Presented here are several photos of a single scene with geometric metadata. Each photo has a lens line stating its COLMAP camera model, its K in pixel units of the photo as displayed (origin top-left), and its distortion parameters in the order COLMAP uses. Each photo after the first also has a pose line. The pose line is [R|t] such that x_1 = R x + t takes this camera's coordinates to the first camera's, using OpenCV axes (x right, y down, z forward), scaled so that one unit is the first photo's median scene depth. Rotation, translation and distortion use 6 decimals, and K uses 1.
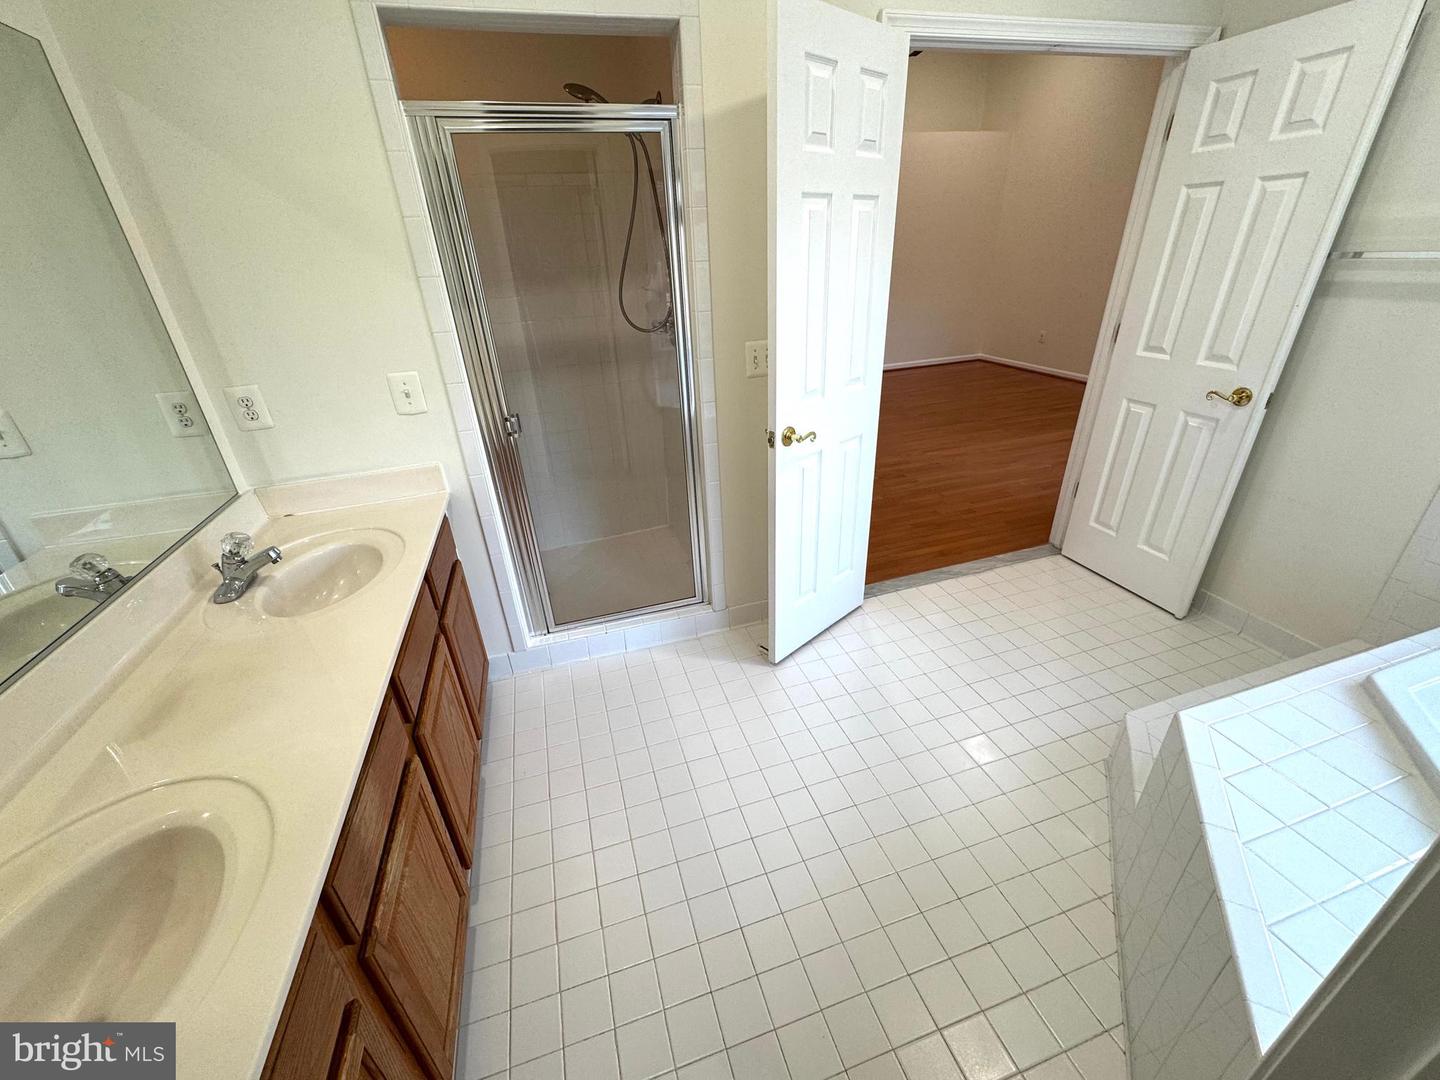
lens RADIAL K [[573.3, 0, 716.3], [0, 573.3, 536.6], [0, 0, 1]] dist [-0.000661, -0.000267]
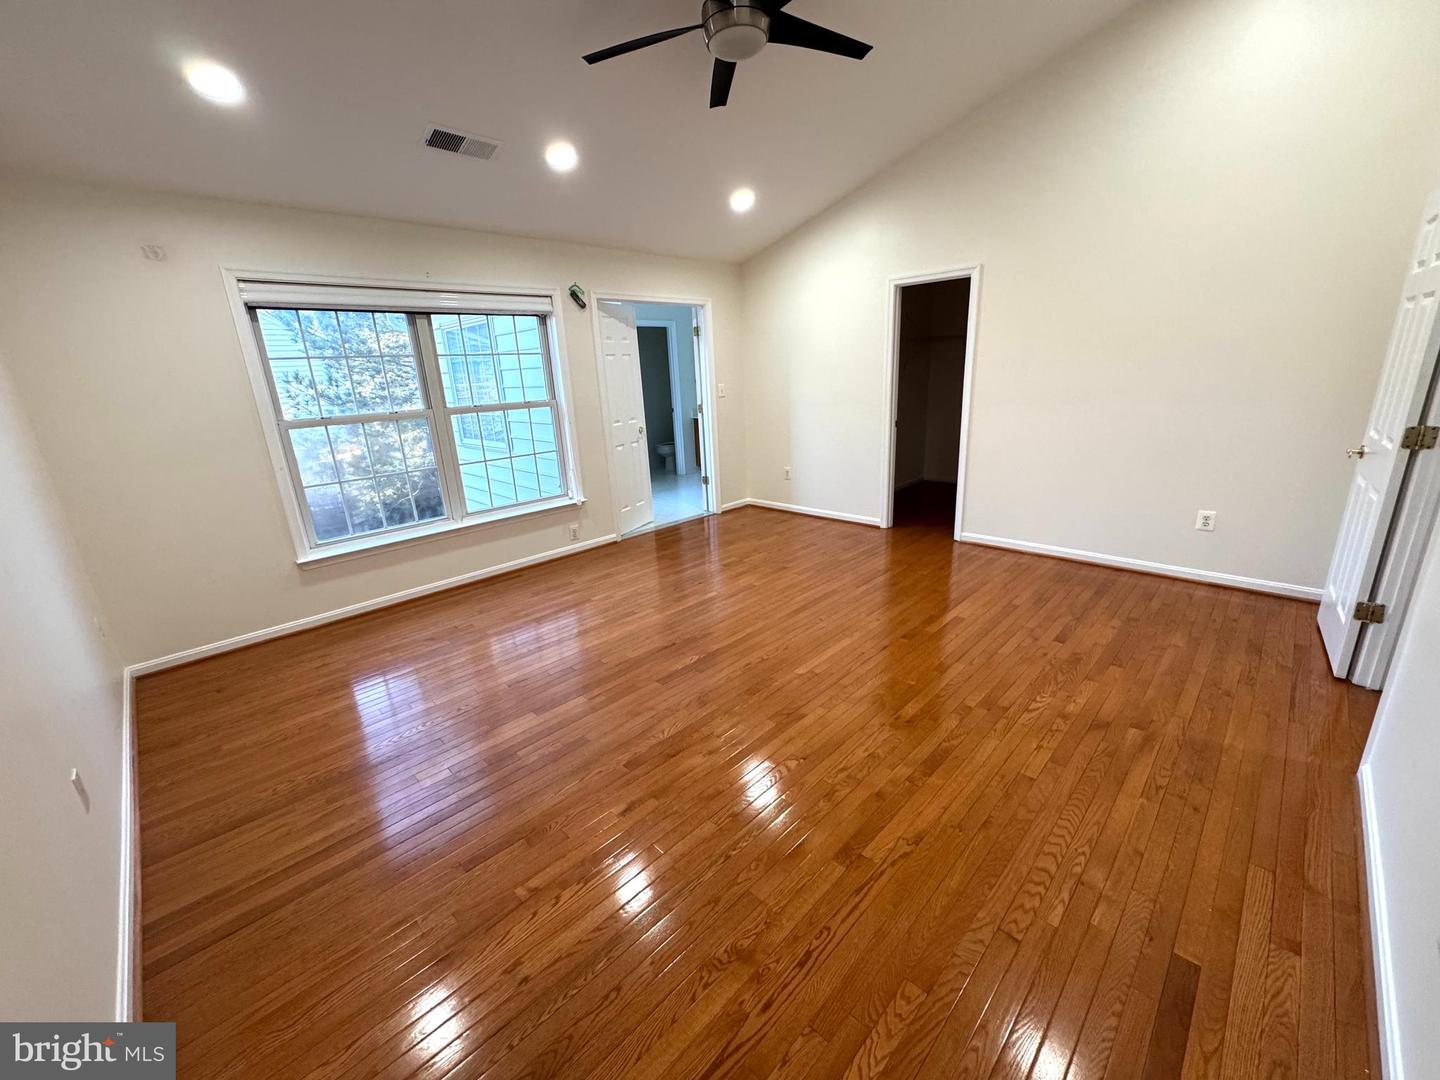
lens RADIAL K [[573.3, 0, 716.3], [0, 573.3, 536.6], [0, 0, 1]] dist [-0.000661, -0.000267]
pose [[-0.877341, 0.215235, -0.428889, 0.707876], [-0.135539, 0.746226, 0.651748, -0.758733], [0.460327, 0.629937, -0.625522, 1.463066]]
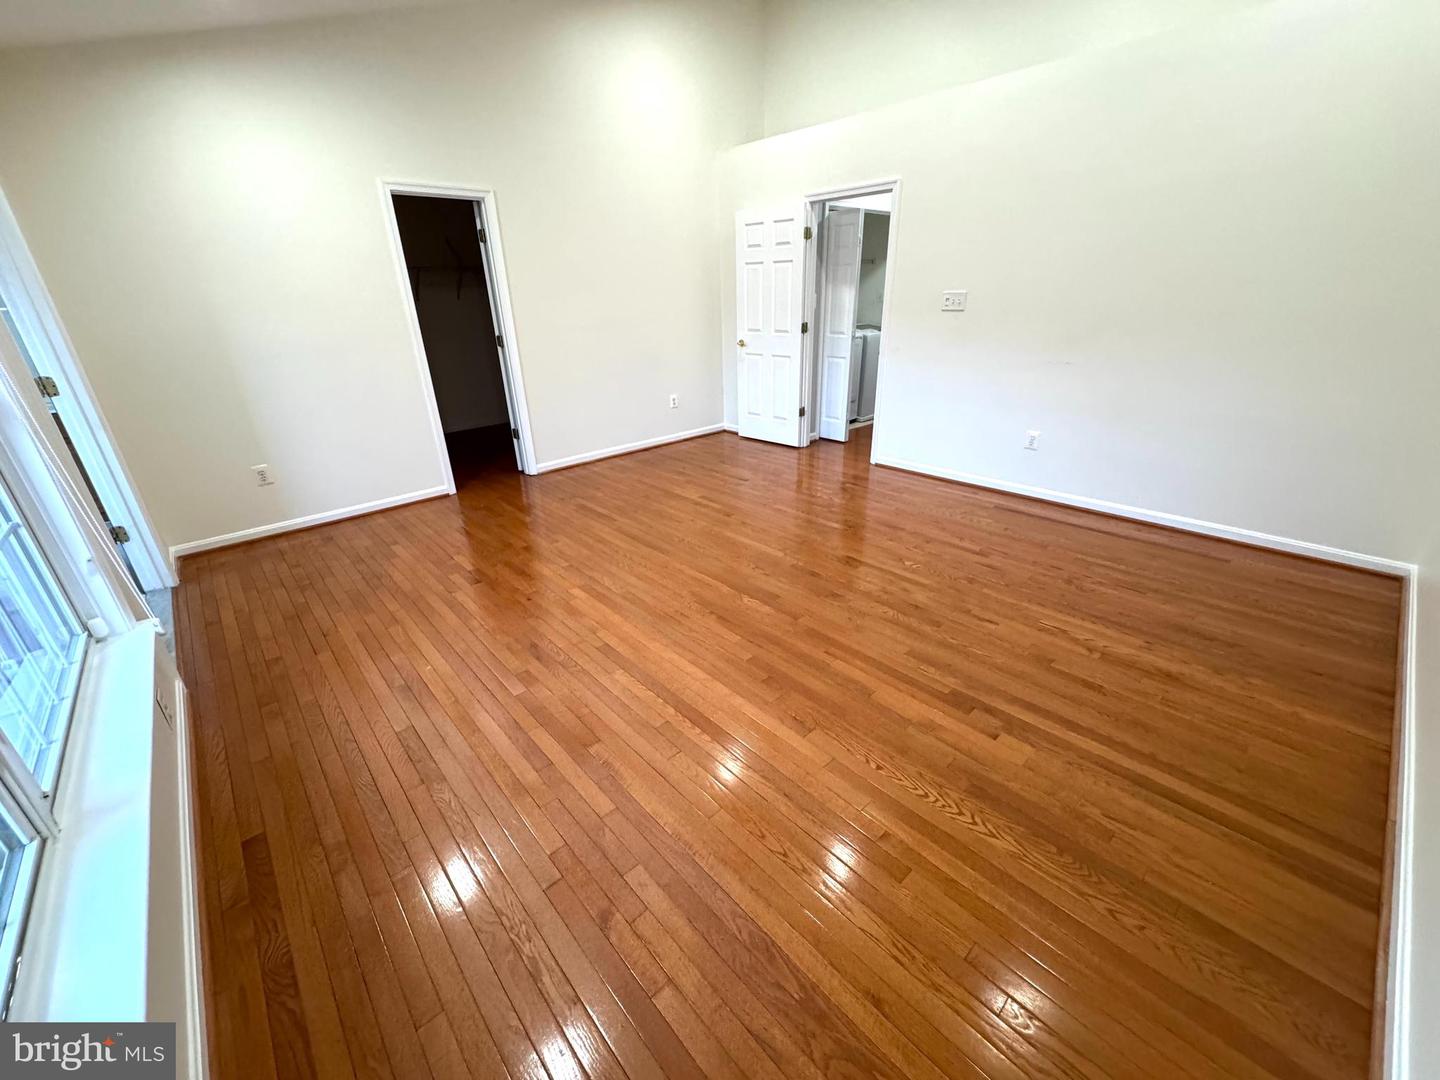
lens RADIAL K [[573.3, 0, 716.3], [0, 573.3, 536.6], [0, 0, 1]] dist [-0.000661, -0.000267]
pose [[0.427779, 0.389999, -0.815418, 0.937718], [-0.401825, 0.890135, 0.214932, -0.399126], [0.809655, 0.235712, 0.537492, 0.749863]]
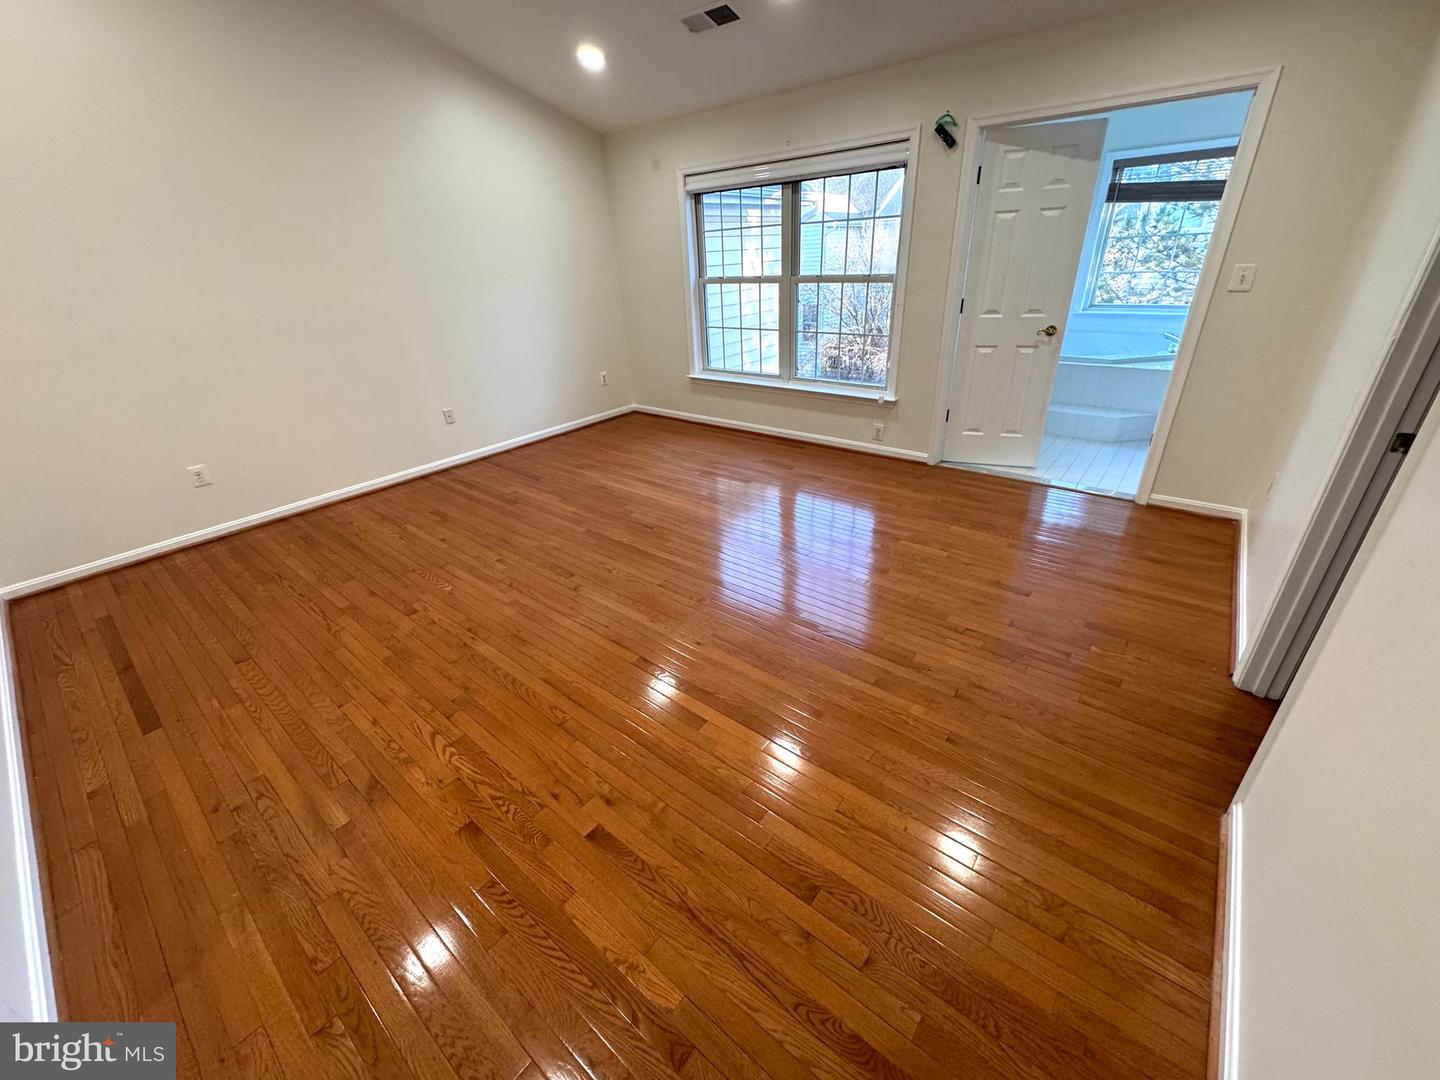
lens RADIAL K [[573.3, 0, 716.3], [0, 573.3, 536.6], [0, 0, 1]] dist [-0.000661, -0.000267]
pose [[-0.554380, -0.306269, 0.773862, -0.159095], [0.439206, 0.682150, 0.584611, -0.599545], [-0.706938, 0.663981, -0.243655, 1.217618]]
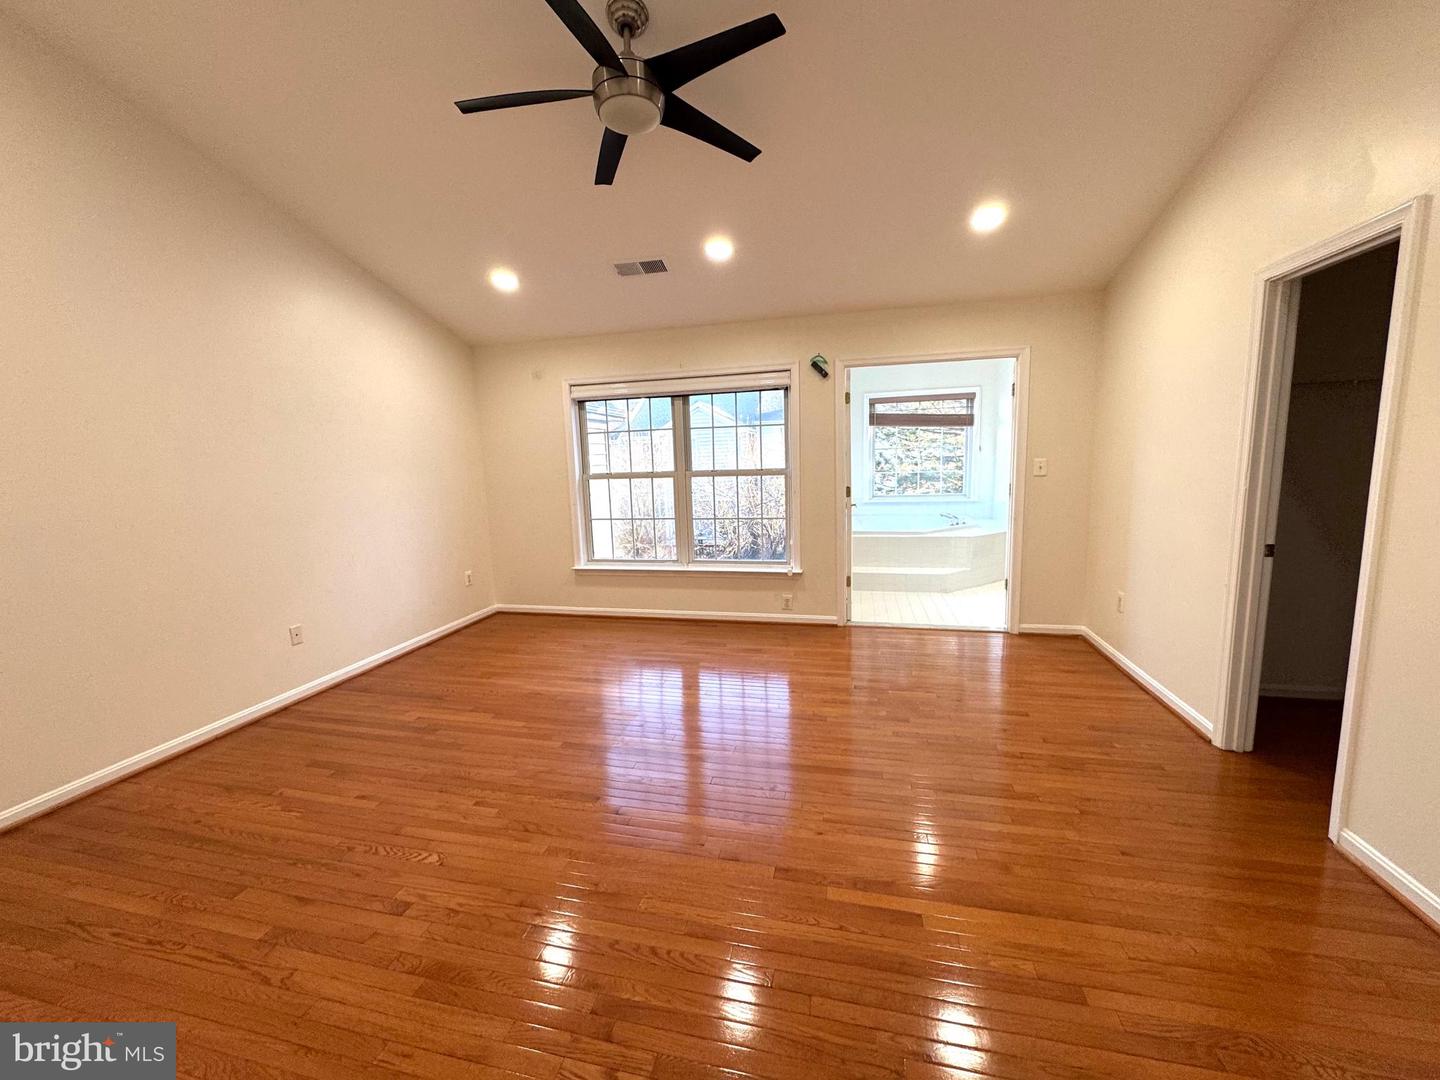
lens RADIAL K [[573.3, 0, 716.3], [0, 573.3, 536.6], [0, 0, 1]] dist [-0.000661, -0.000267]
pose [[-0.859833, 0.001426, 0.510574, 0.066857], [0.291468, 0.822415, 0.488549, -0.679051], [-0.419207, 0.568886, -0.707555, 1.393830]]
